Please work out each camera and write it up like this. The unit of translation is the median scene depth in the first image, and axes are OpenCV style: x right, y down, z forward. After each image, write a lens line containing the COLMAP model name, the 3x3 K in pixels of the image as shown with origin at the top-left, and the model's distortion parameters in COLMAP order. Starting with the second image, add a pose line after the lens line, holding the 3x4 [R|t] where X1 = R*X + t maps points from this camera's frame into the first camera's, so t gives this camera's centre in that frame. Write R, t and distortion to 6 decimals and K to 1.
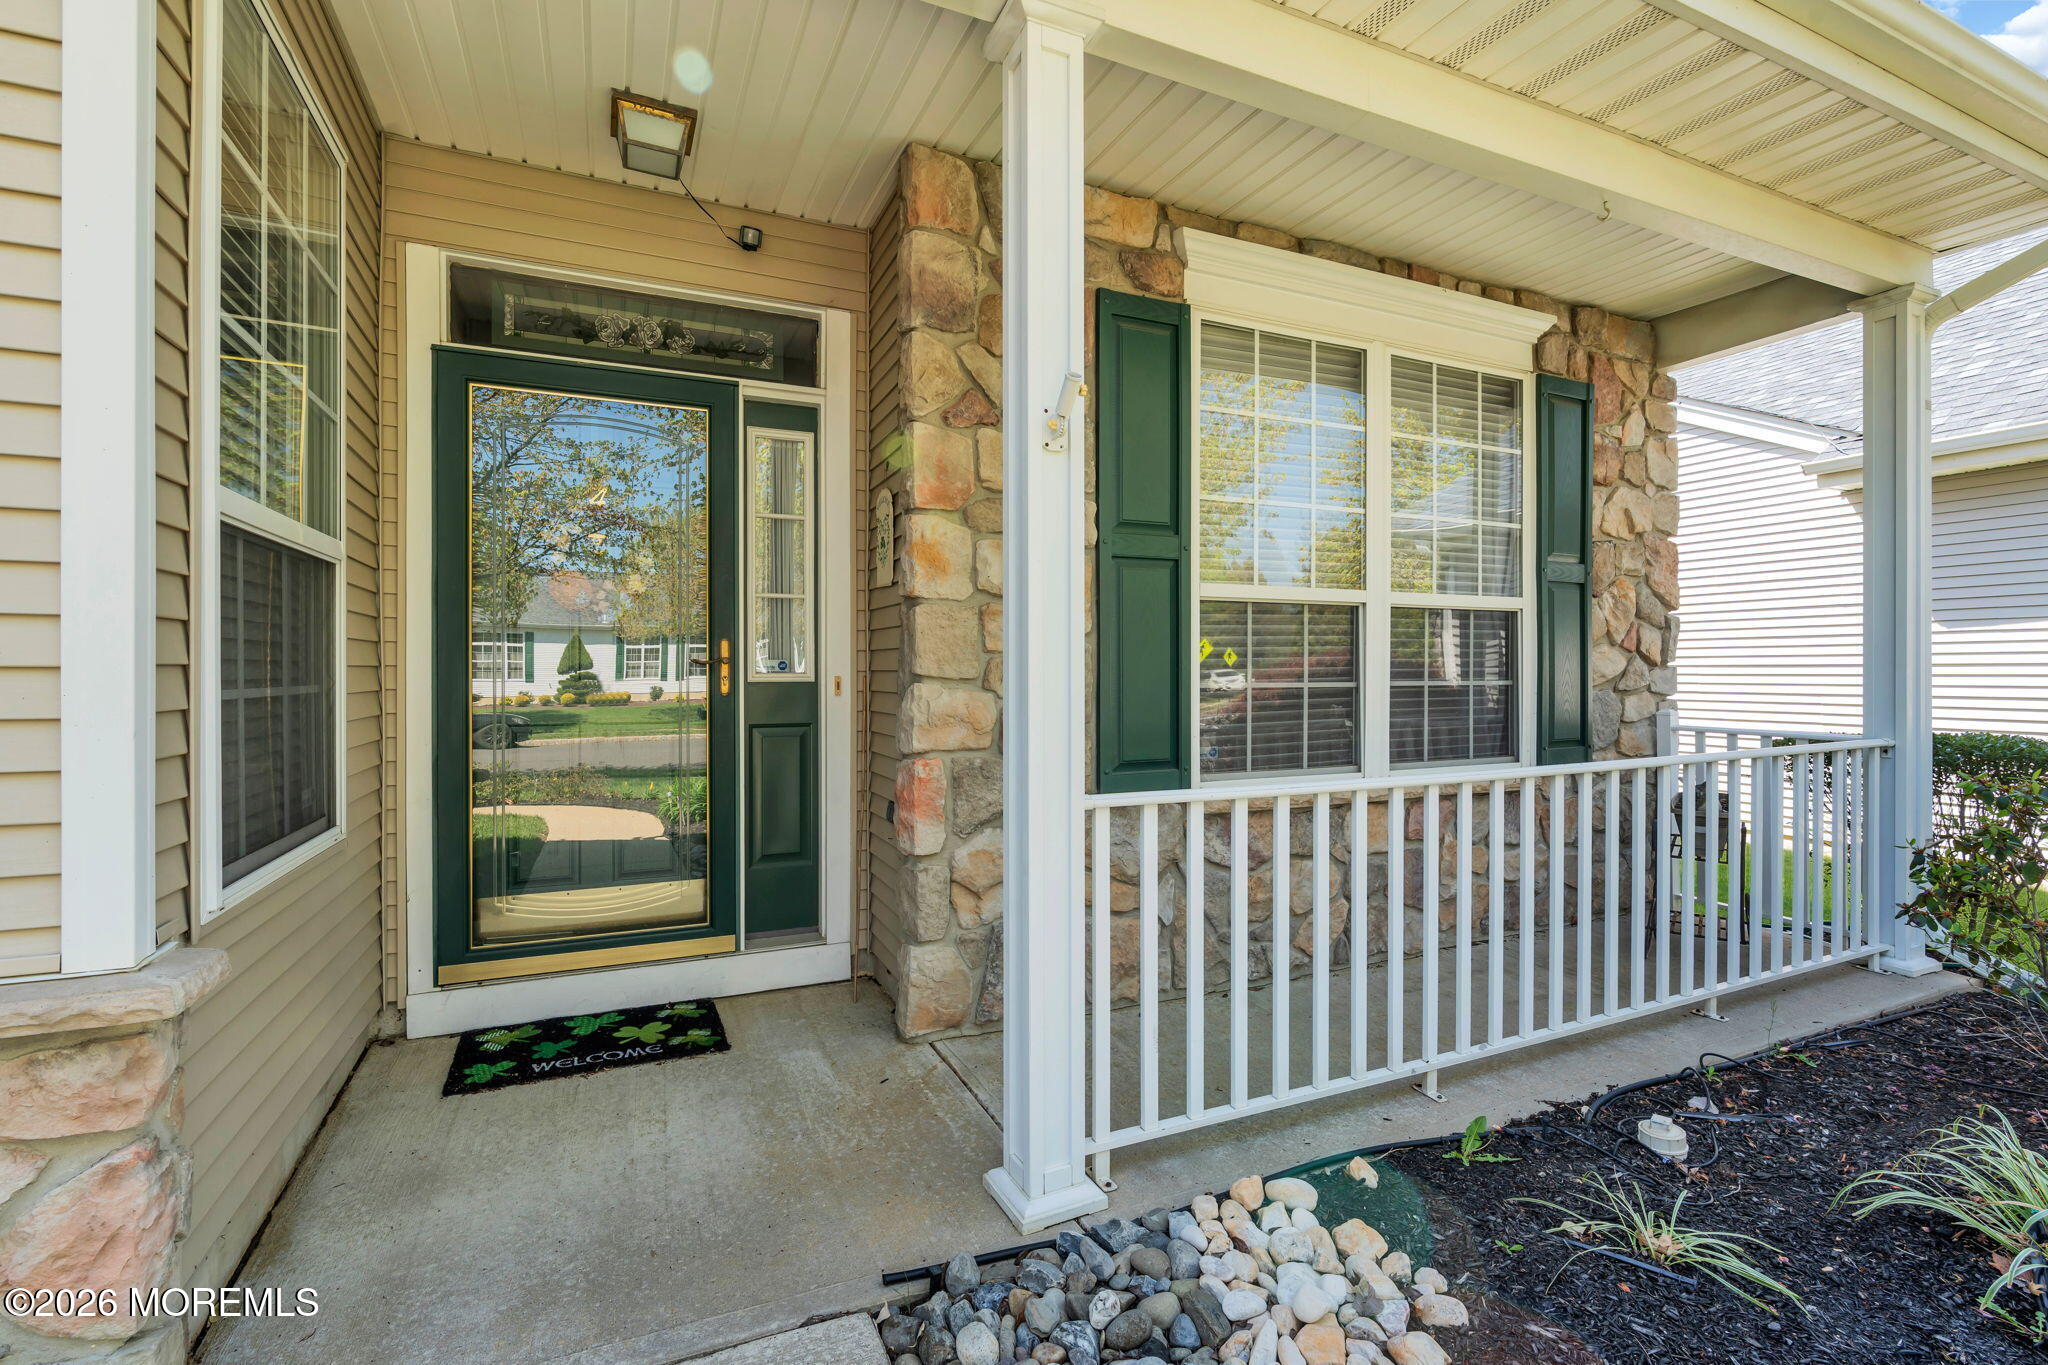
lens RADIAL K [[917.6, 0, 1022.7], [0, 917.6, 675.0], [0, 0, 1]] dist [-0.008708, 0.001941]
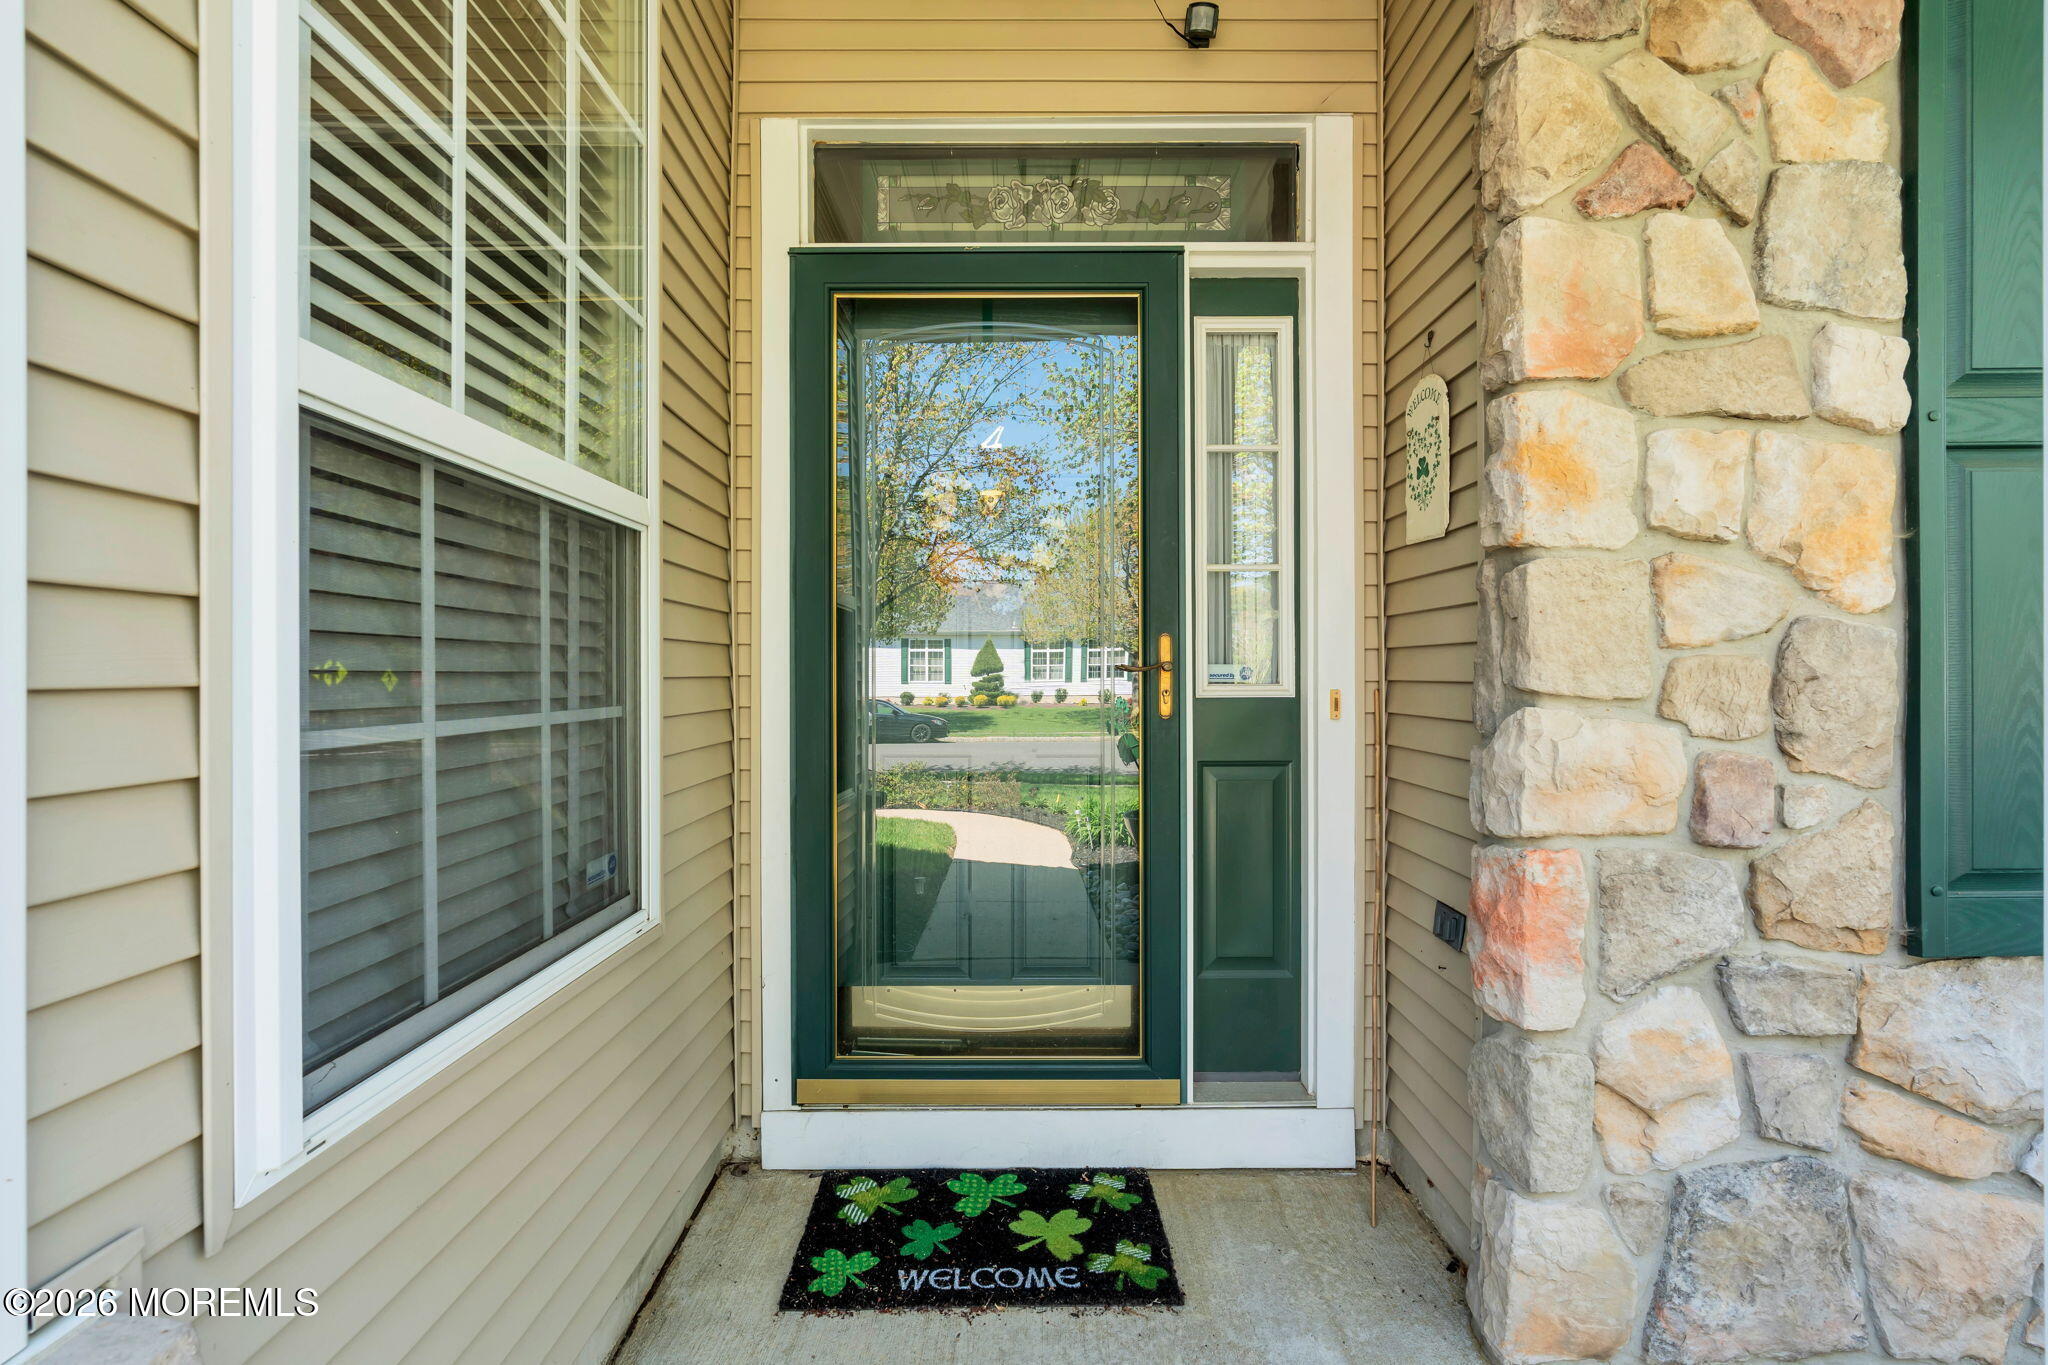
lens RADIAL K [[917.6, 0, 1019.6], [0, 917.6, 674.8], [0, 0, 1]] dist [-0.008708, 0.001941]
pose [[0.912108, -0.001685, -0.409947, -0.162951], [0.000633, 0.999996, -0.002701, -0.008328], [0.409950, 0.002205, 0.912105, 0.383637]]
